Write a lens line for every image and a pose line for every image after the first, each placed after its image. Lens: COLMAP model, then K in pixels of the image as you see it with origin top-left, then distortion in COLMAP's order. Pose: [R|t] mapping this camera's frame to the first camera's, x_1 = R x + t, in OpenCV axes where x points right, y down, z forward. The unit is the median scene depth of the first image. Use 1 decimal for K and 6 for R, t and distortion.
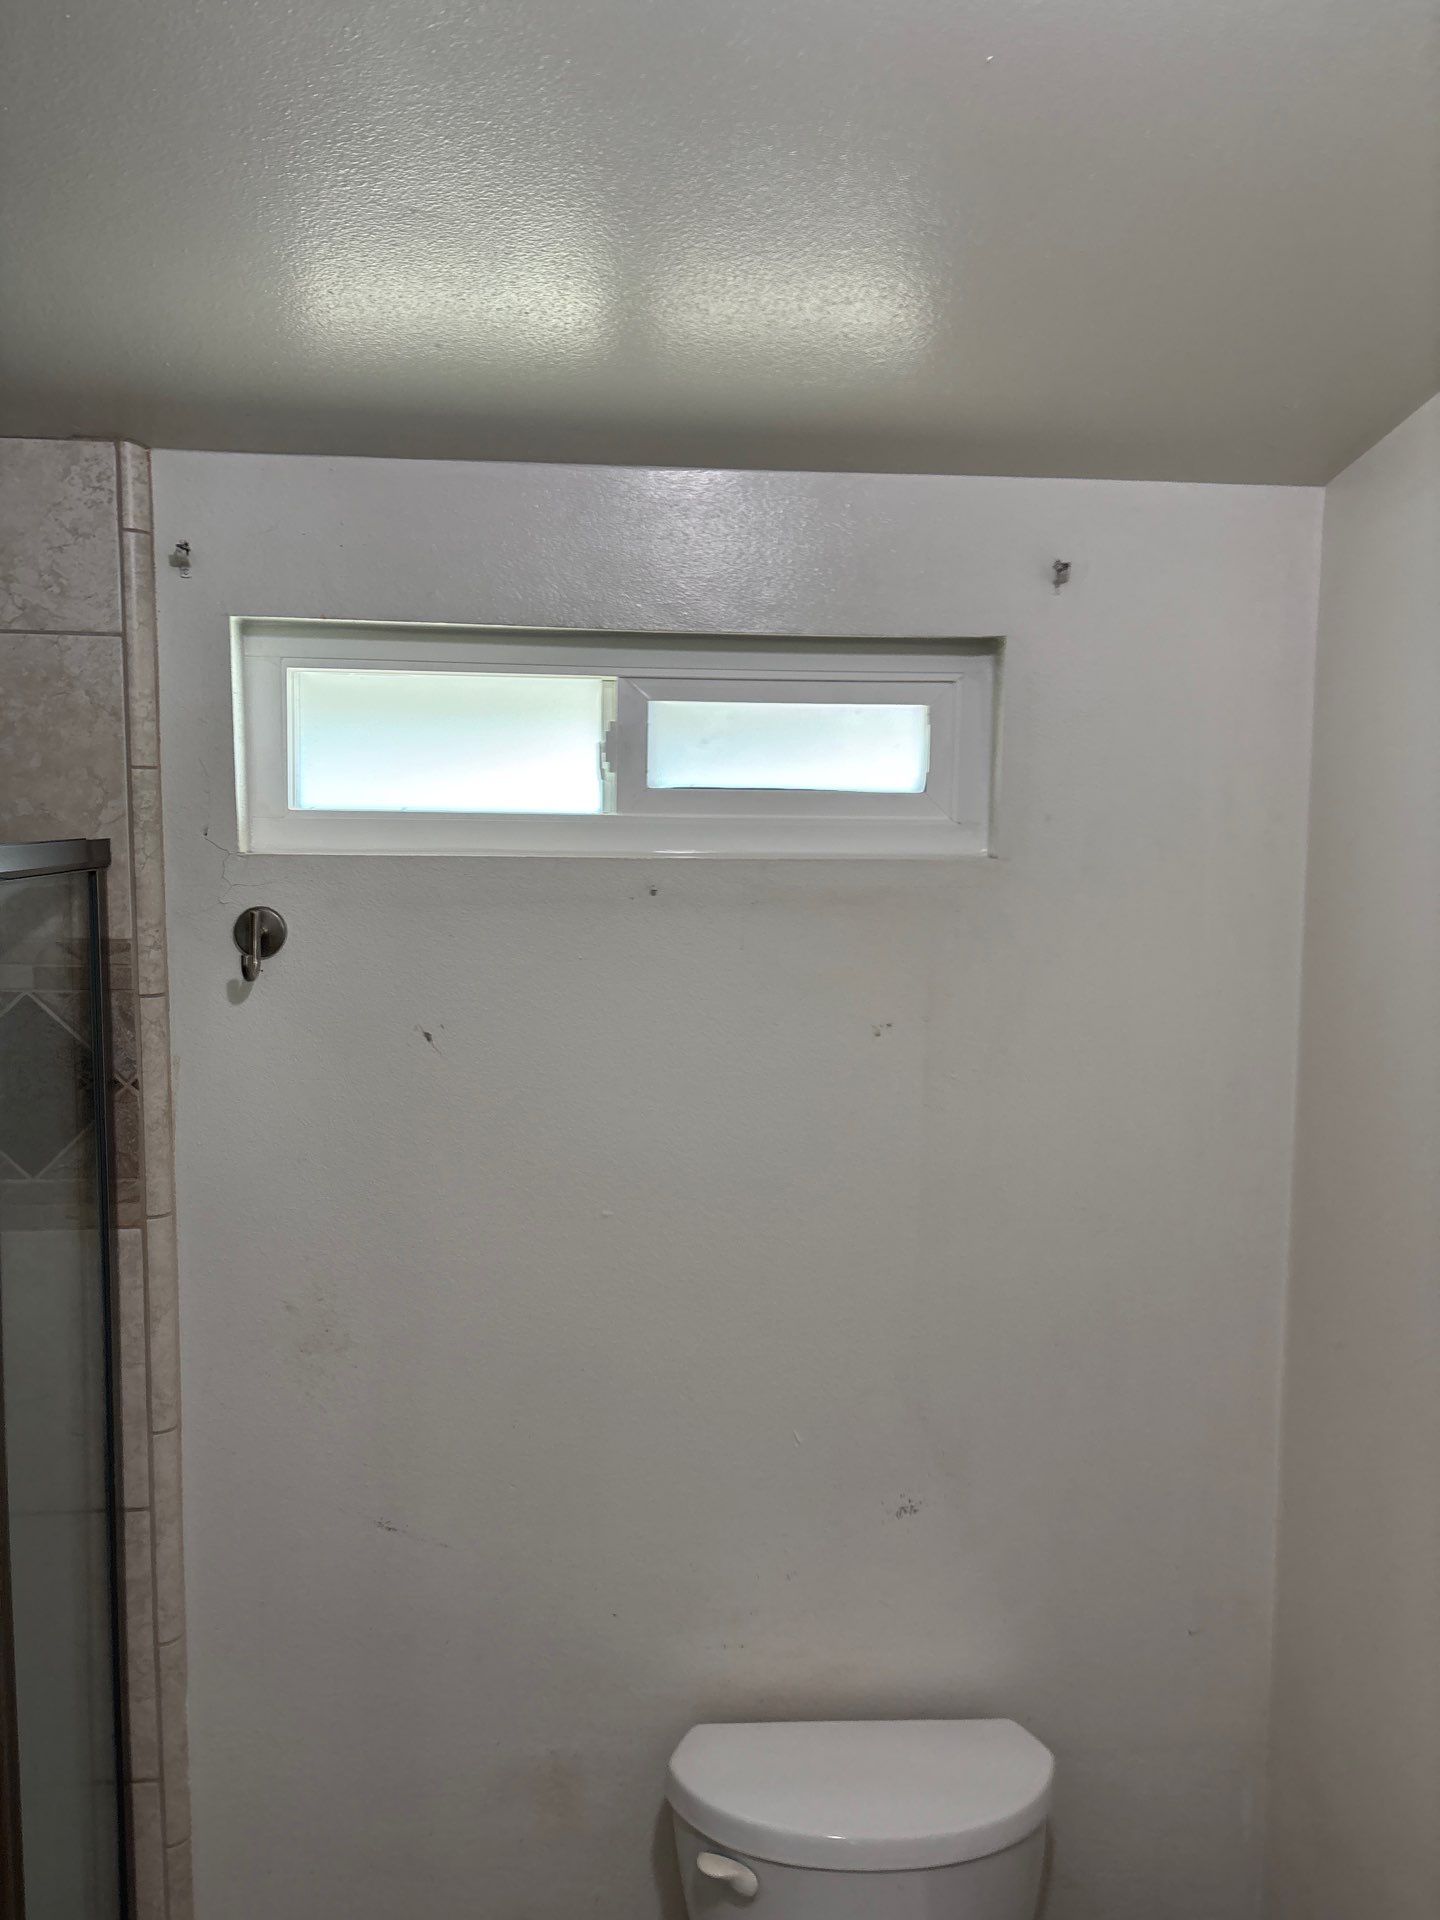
lens RADIAL K [[1440.1, 0, 729.4], [0, 1440.1, 941.4], [0, 0, 1]] dist [0.025645, -0.028686]
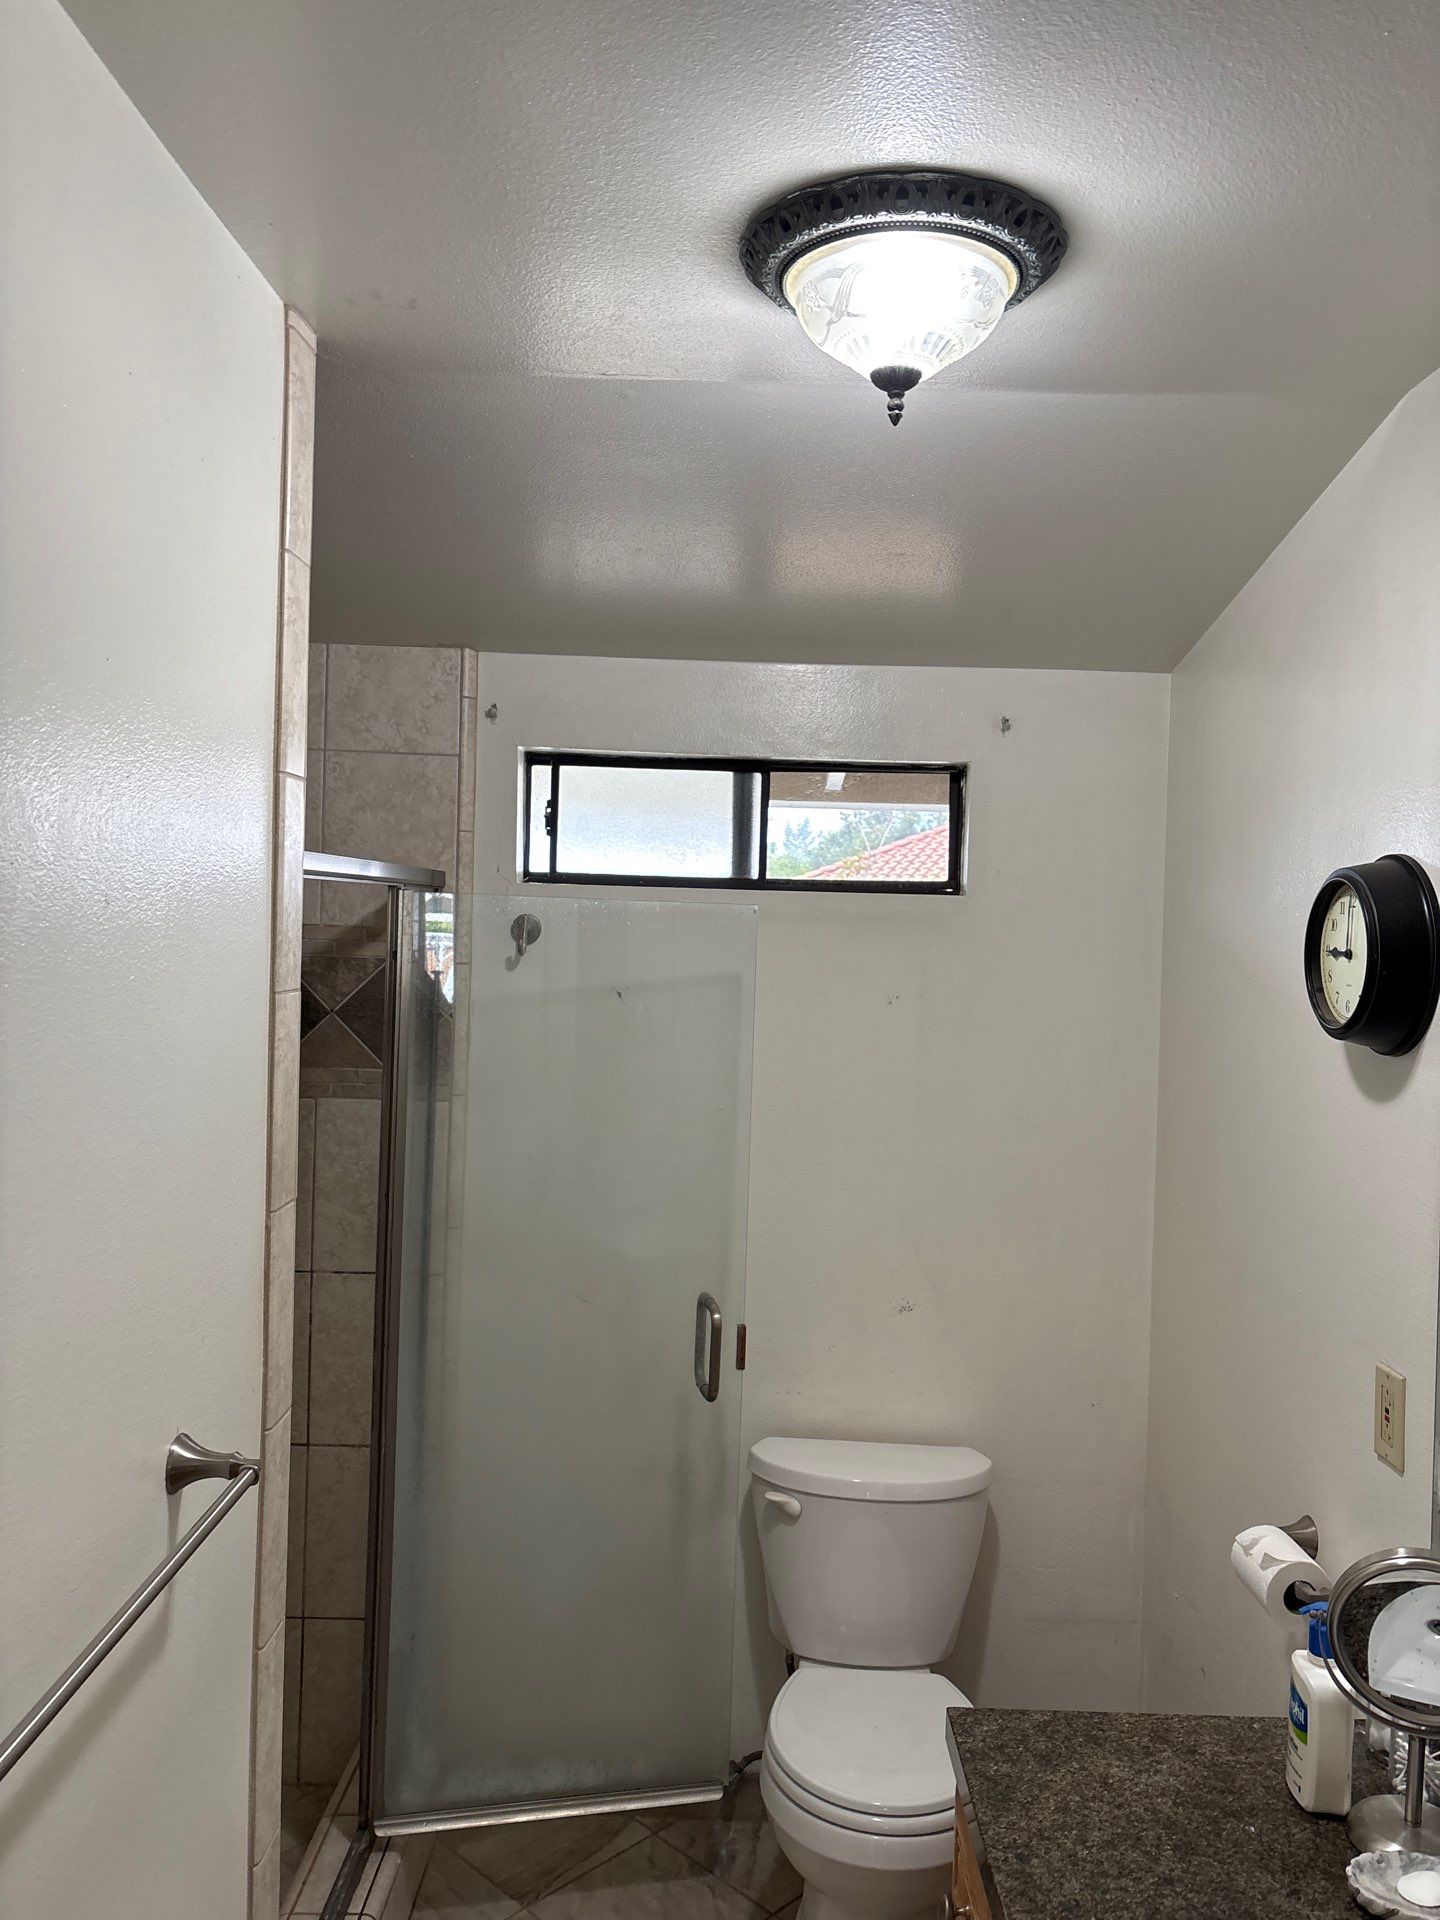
lens RADIAL K [[1440.1, 0, 718.9], [0, 1440.1, 973.9], [0, 0, 1]] dist [0.025645, -0.028686]
pose [[0.994205, 0.026801, -0.104105, 0.083188], [-0.032090, 0.998260, -0.049460, 0.127207], [0.102598, 0.052514, 0.993336, -0.684226]]
